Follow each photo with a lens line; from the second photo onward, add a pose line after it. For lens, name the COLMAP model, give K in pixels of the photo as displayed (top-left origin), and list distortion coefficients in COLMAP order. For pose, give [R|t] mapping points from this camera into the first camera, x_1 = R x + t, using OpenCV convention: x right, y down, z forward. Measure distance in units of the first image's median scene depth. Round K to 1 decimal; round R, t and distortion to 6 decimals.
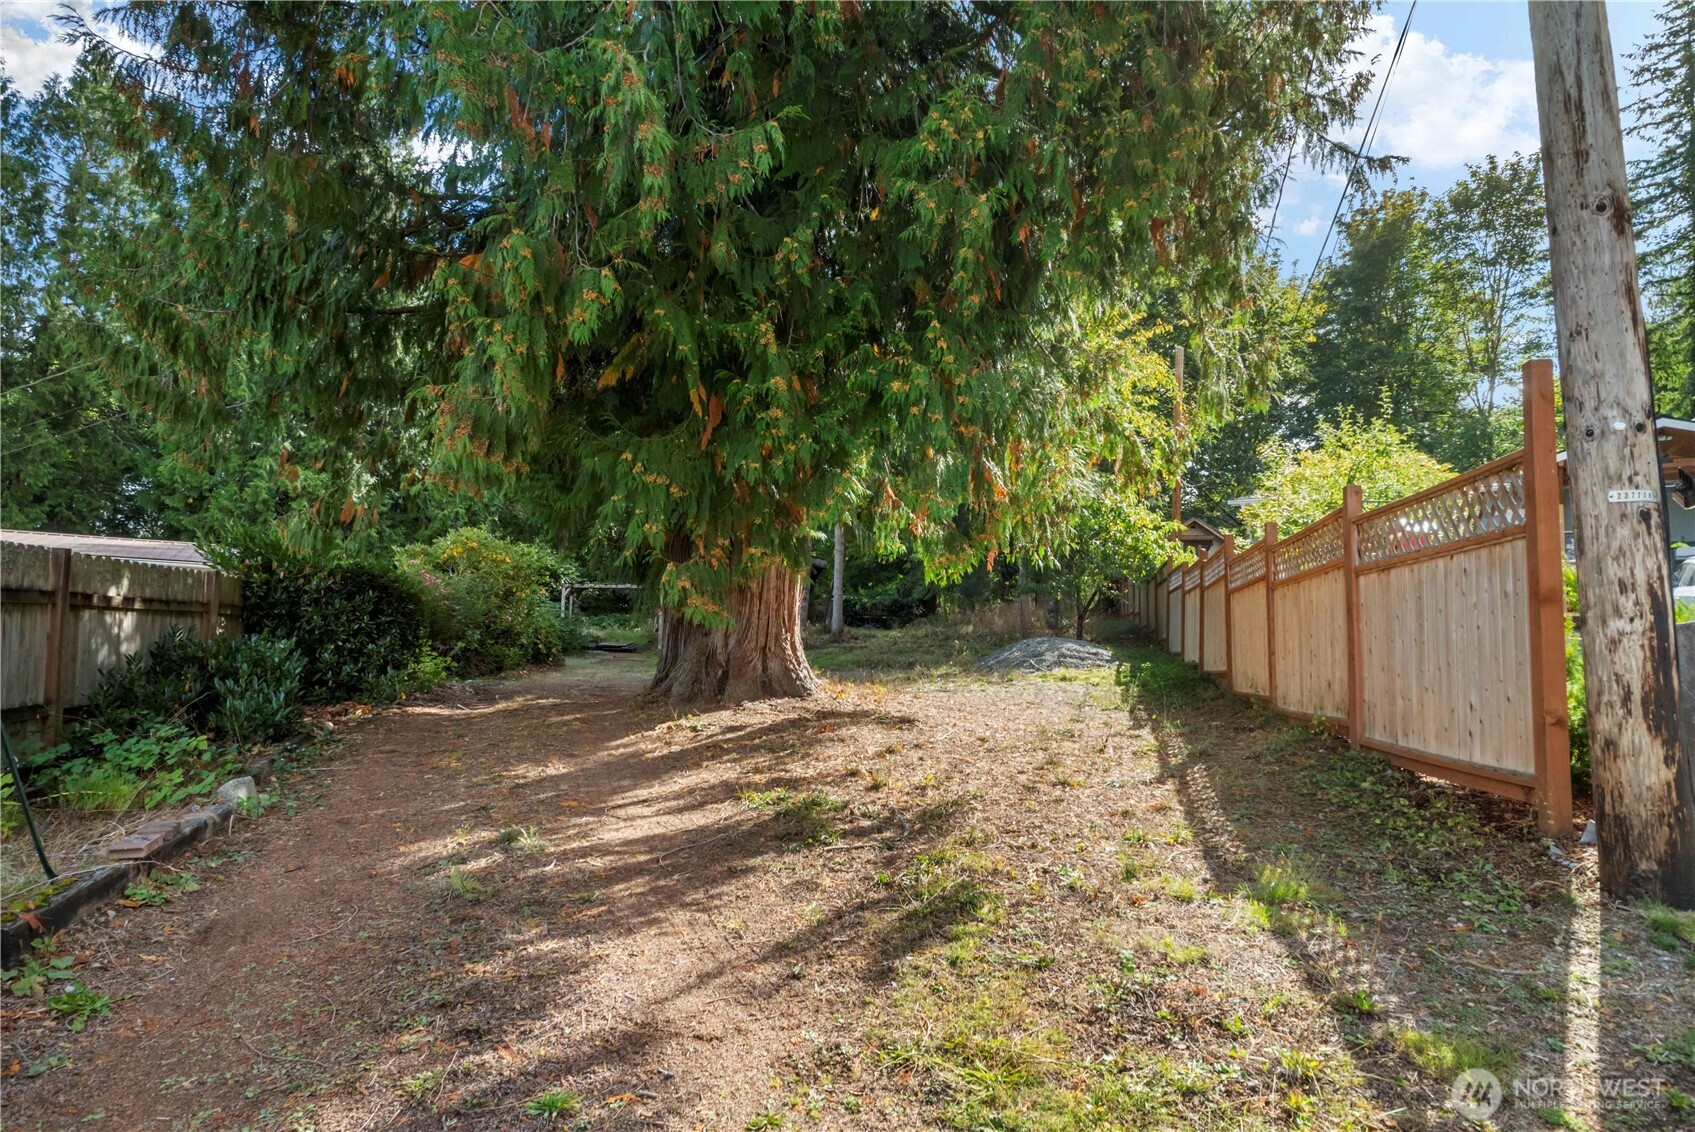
lens RADIAL K [[1022.8, 0, 847.6], [0, 1022.8, 571.6], [0, 0, 1]] dist [-0.001726, -0.003376]
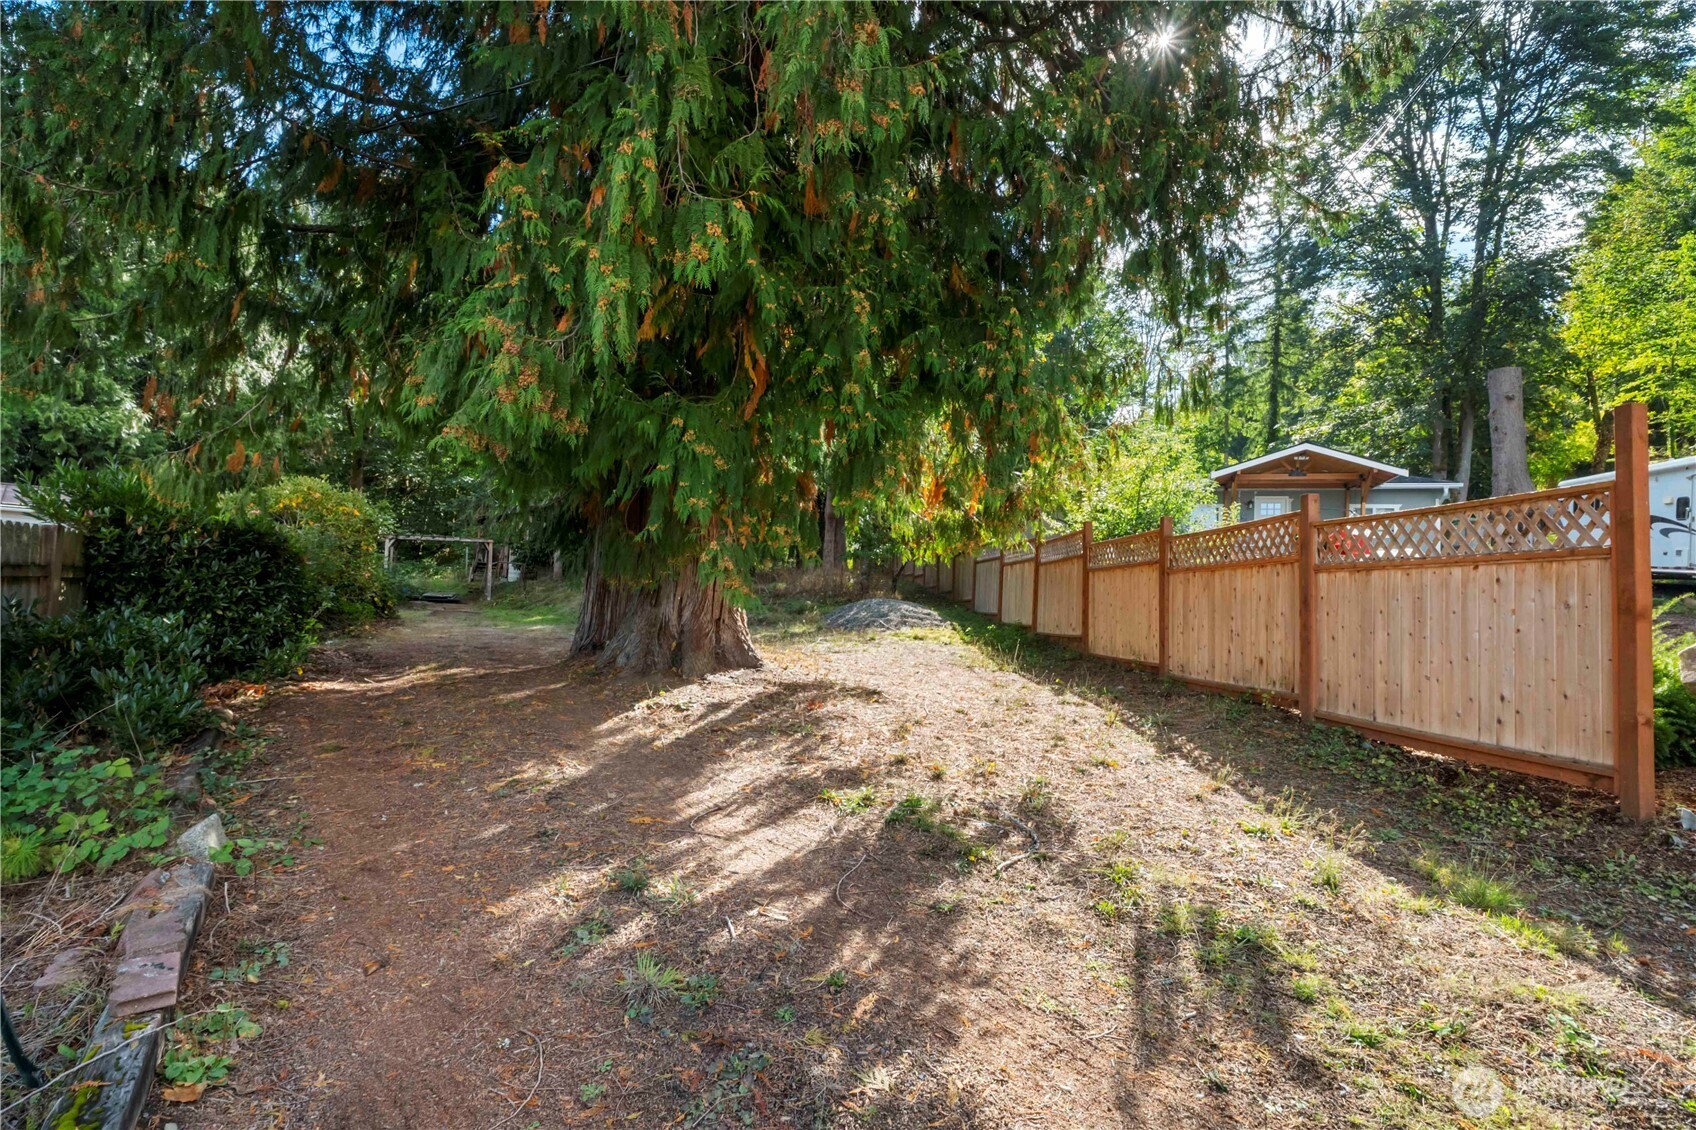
lens RADIAL K [[838.9, 0, 847.4], [0, 838.9, 569.3], [0, 0, 1]] dist [-0.010724, 0.002239]
pose [[0.953361, 0.020436, 0.301140, -0.213147], [-0.035542, 0.998365, 0.044770, -0.016354], [-0.299733, -0.053385, 0.952528, 0.182169]]
